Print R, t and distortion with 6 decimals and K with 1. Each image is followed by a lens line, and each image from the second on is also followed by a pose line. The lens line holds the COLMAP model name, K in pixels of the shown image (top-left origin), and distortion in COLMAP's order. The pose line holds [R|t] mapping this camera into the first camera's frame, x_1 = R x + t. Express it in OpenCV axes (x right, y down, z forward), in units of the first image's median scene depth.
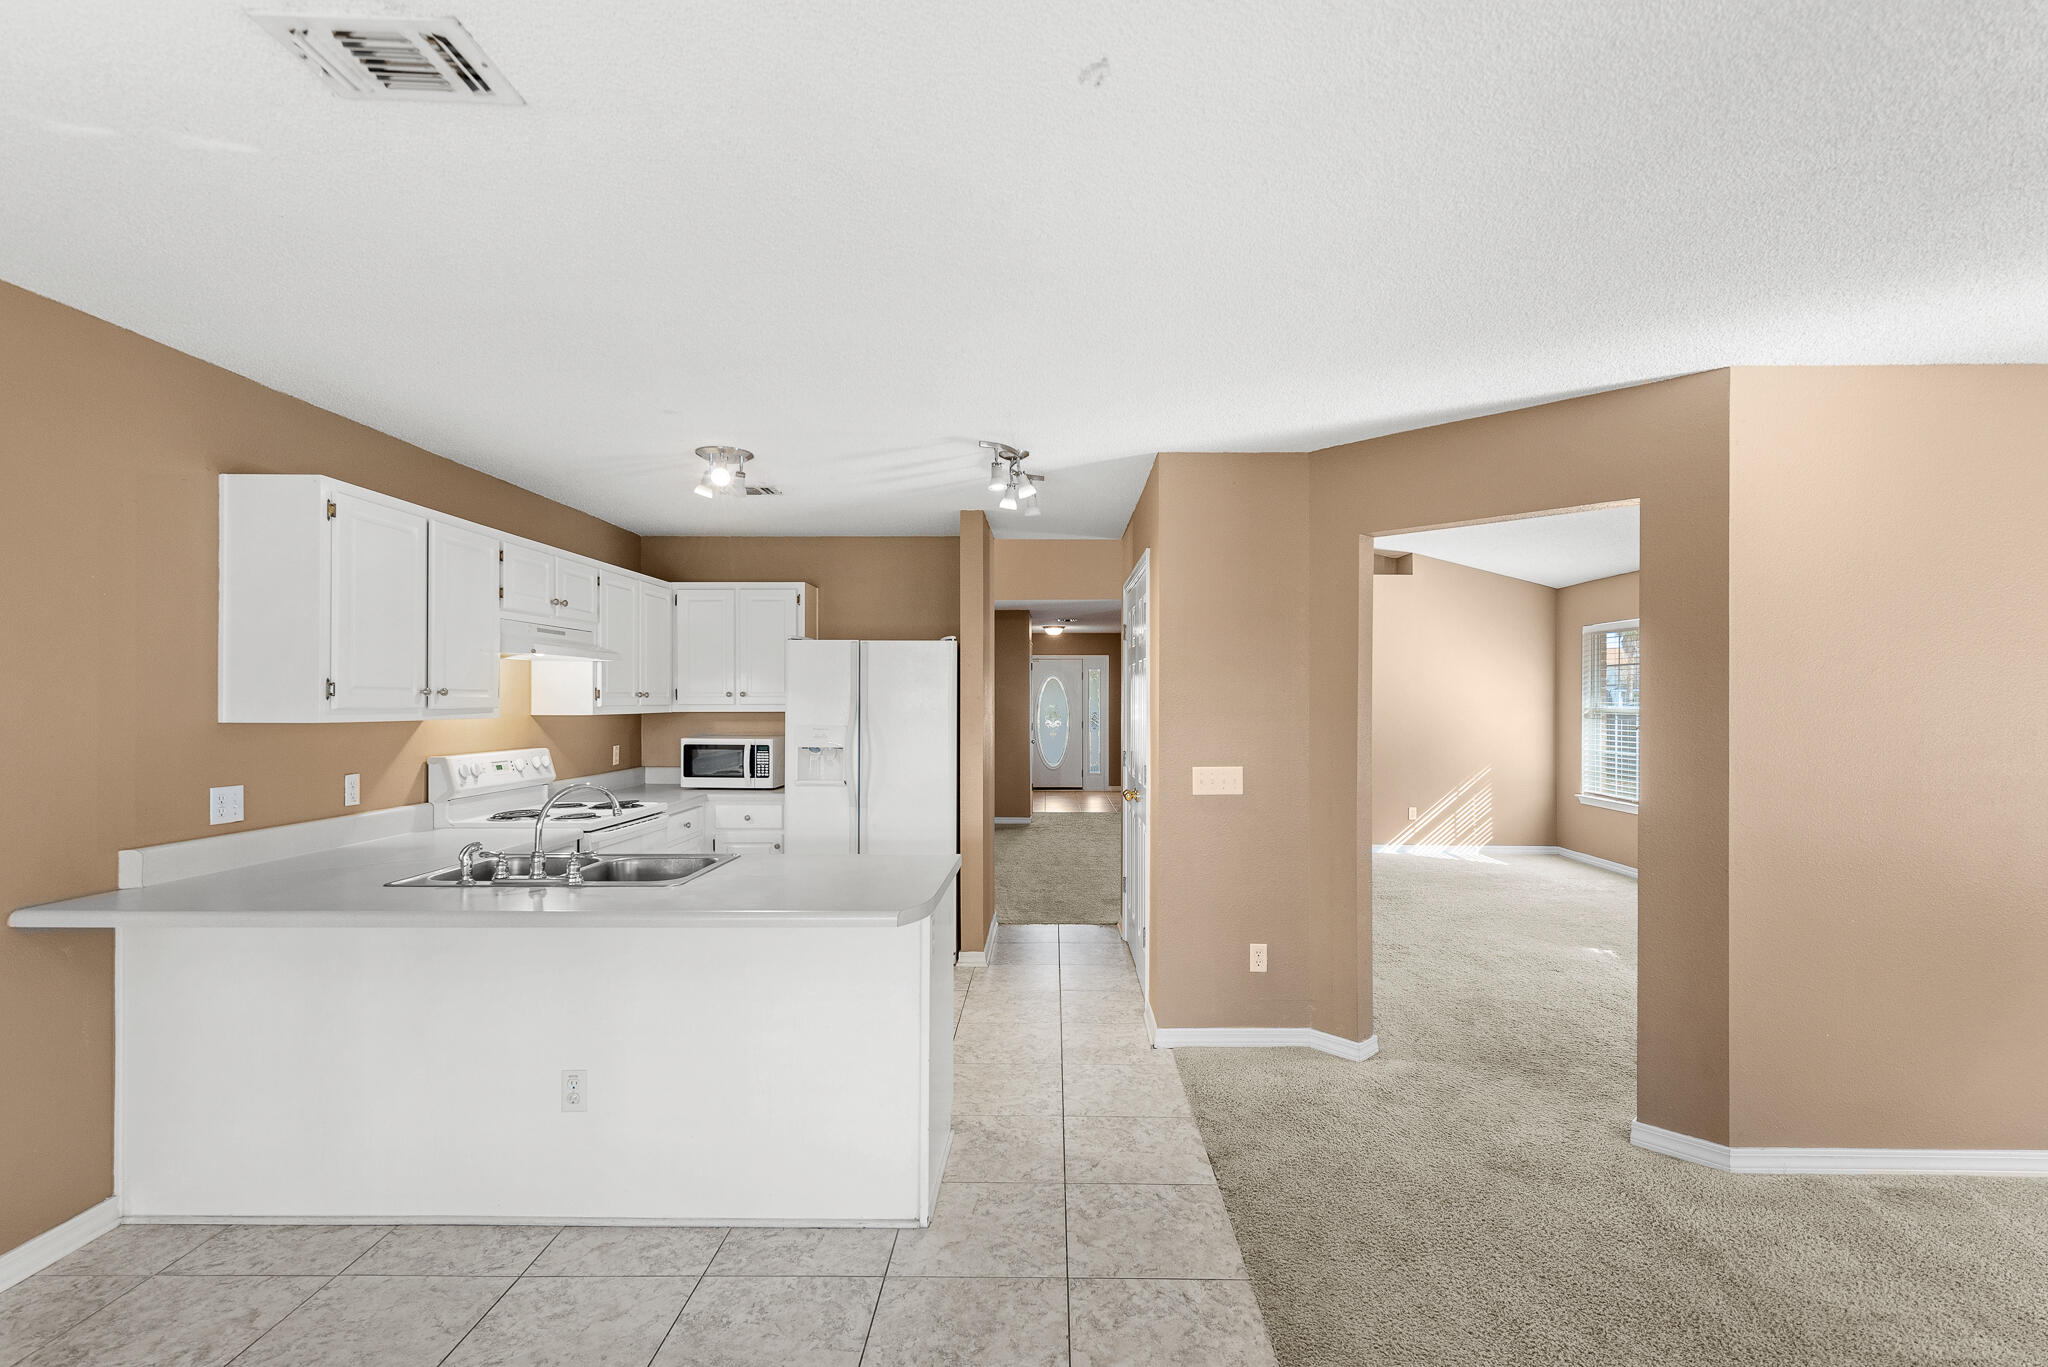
lens RADIAL K [[936.4, 0, 1044.5], [0, 936.4, 701.7], [0, 0, 1]] dist [0.013910, -0.002463]
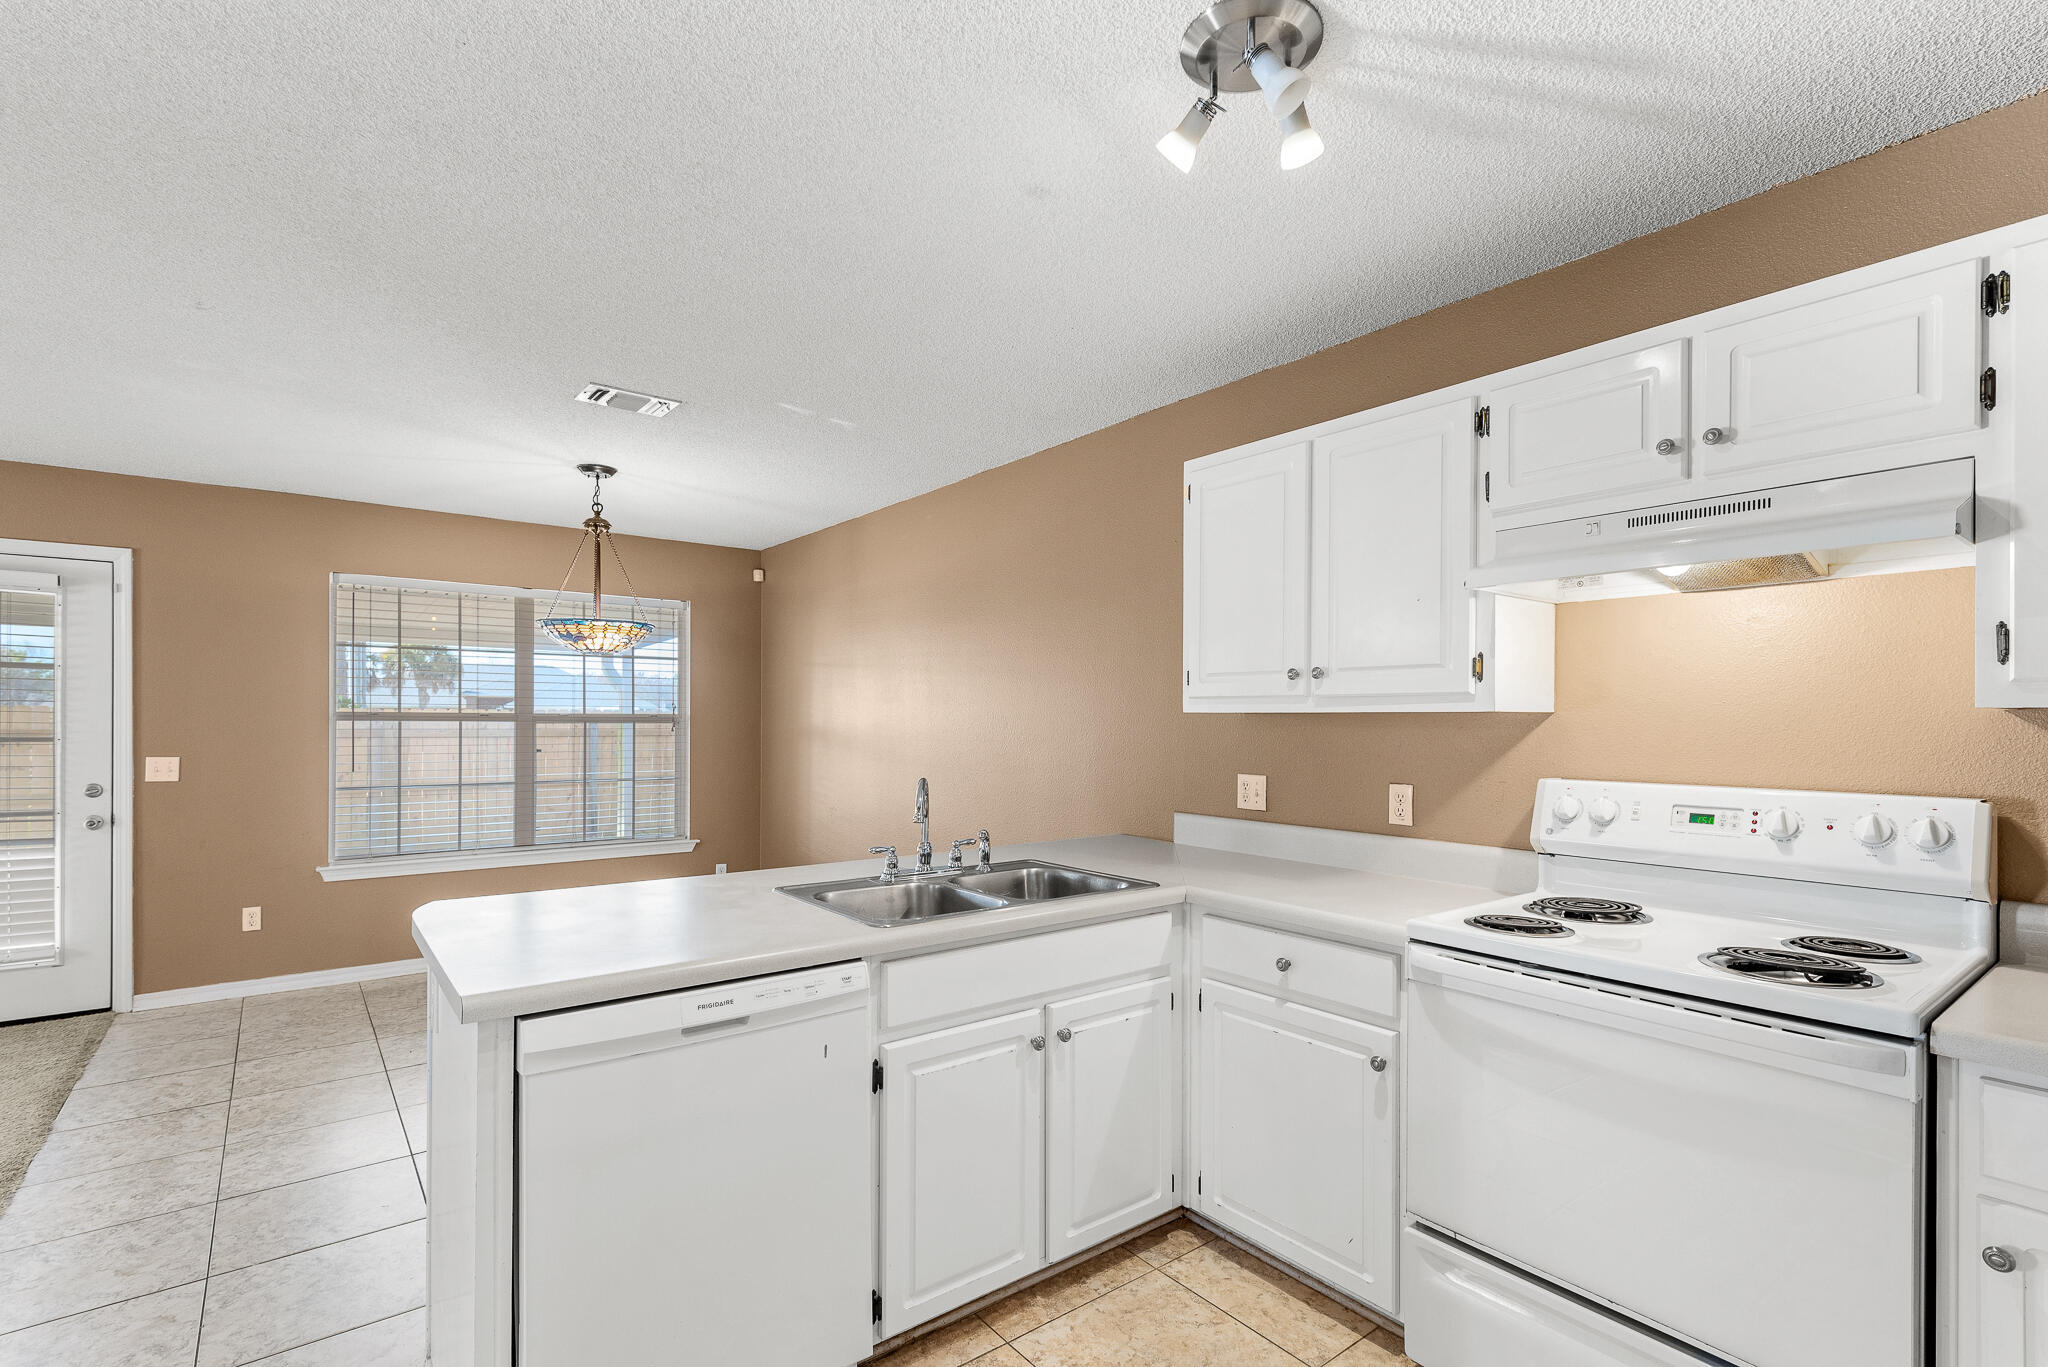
lens RADIAL K [[963.9, 0, 1022.1], [0, 963.9, 723.8], [0, 0, 1]] dist [0.015862, -0.005298]
pose [[-0.783409, -0.002154, -0.621503, -0.006889], [-0.005499, 0.999979, 0.003465, 0.024046], [0.621482, 0.006132, -0.783404, 1.270251]]
